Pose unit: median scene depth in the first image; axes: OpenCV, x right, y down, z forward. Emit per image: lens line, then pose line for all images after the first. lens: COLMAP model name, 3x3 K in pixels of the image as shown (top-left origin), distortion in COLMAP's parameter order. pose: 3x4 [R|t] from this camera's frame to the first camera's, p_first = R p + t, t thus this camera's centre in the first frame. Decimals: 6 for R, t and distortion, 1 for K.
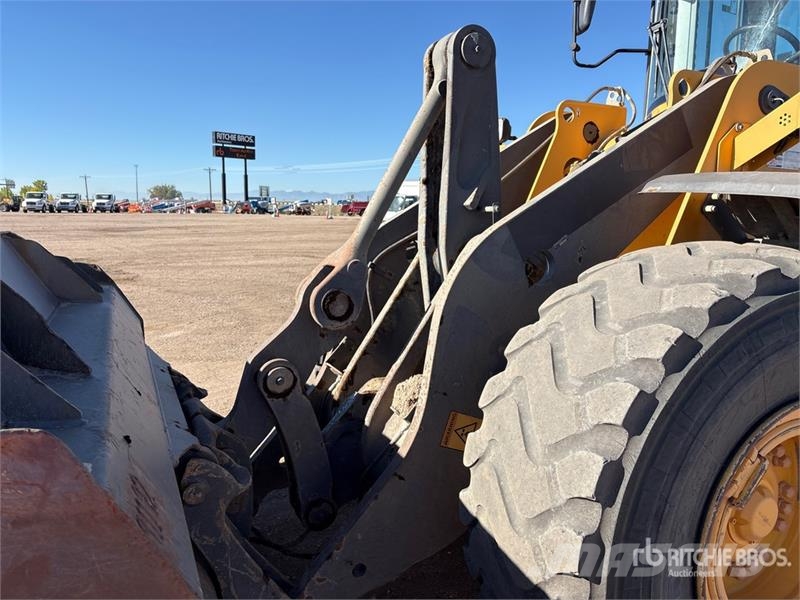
lens RADIAL K [[606.1, 0, 403.4], [0, 606.1, 300.3], [0, 0, 1]] dist [0.015547, -0.007157]
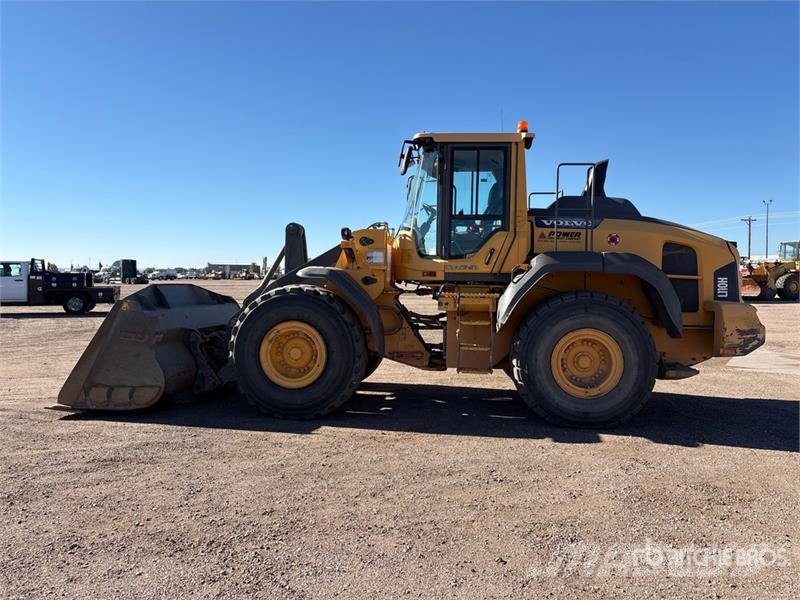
lens RADIAL K [[598.6, 0, 410.2], [0, 598.6, 294.9], [0, 0, 1]] dist [0.066092, -0.100280]
pose [[0.873537, 0.003102, -0.486748, 2.388545], [-0.060841, 0.992833, -0.102861, 0.255963], [0.482940, 0.119467, 0.867466, -1.566300]]
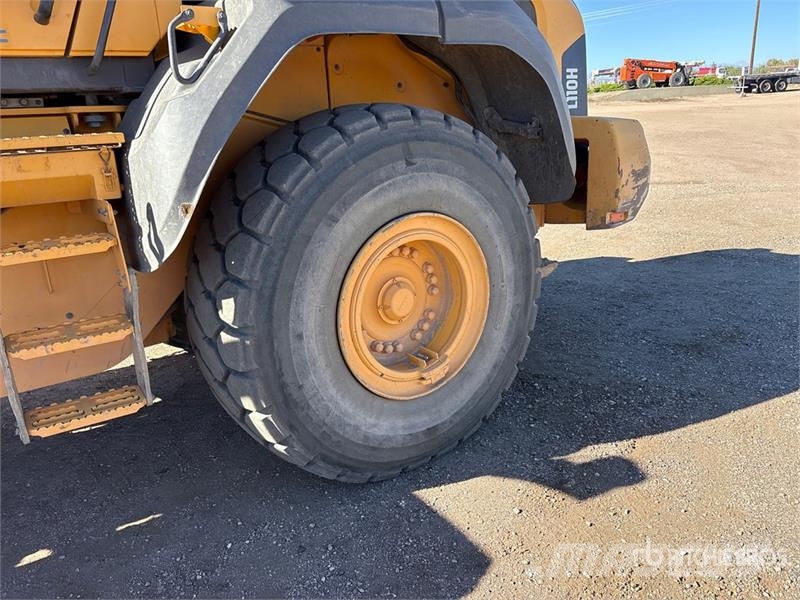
lens RADIAL K [[602.8, 0, 399.0], [0, 602.8, 301.6], [0, 0, 1]] dist [0.021249, -0.008594]
pose [[0.979498, -0.121855, 0.160418, 1.533457], [0.094891, 0.981520, 0.166176, 0.044682], [-0.177703, -0.147547, 0.972960, 0.320034]]
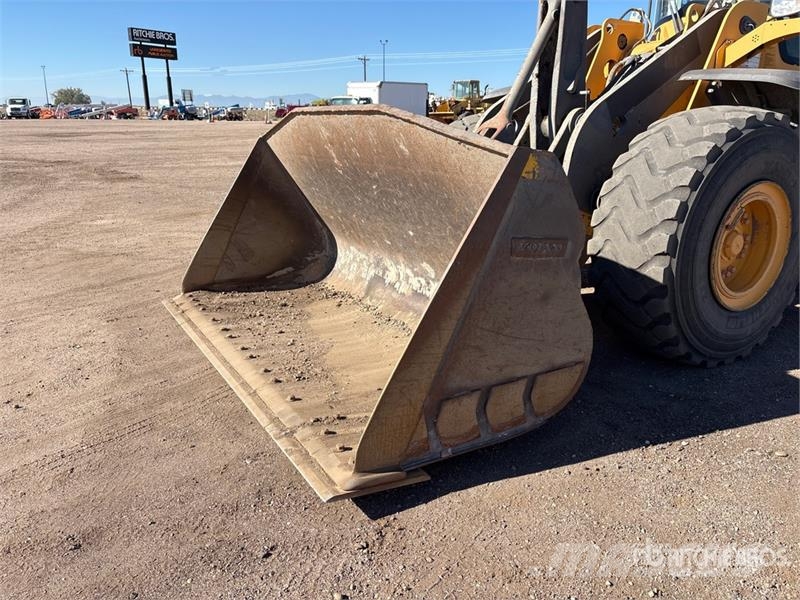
lens RADIAL K [[602.8, 0, 399.0], [0, 602.8, 301.6], [0, 0, 1]] dist [0.021249, -0.008594]
pose [[0.994532, -0.038437, 0.097097, -0.567035], [0.023291, 0.988022, 0.152548, 0.158245], [-0.101798, -0.149452, 0.983515, -0.700506]]
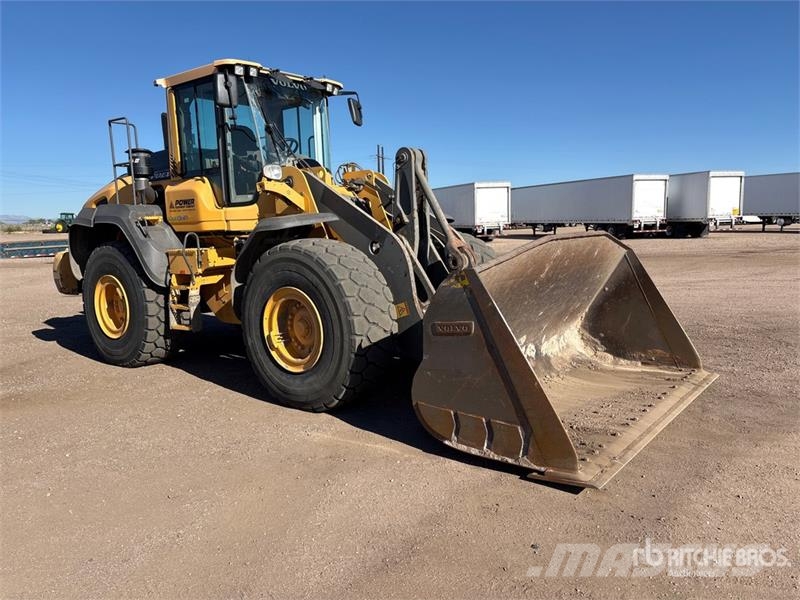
lens RADIAL K [[606.1, 0, 403.4], [0, 606.1, 300.3], [0, 0, 1]] dist [0.015547, -0.007157]
pose [[-0.436598, -0.120313, 0.891576, -2.215094], [0.142567, 0.969243, 0.200607, -0.370910], [-0.888289, 0.214694, -0.406017, 2.270503]]
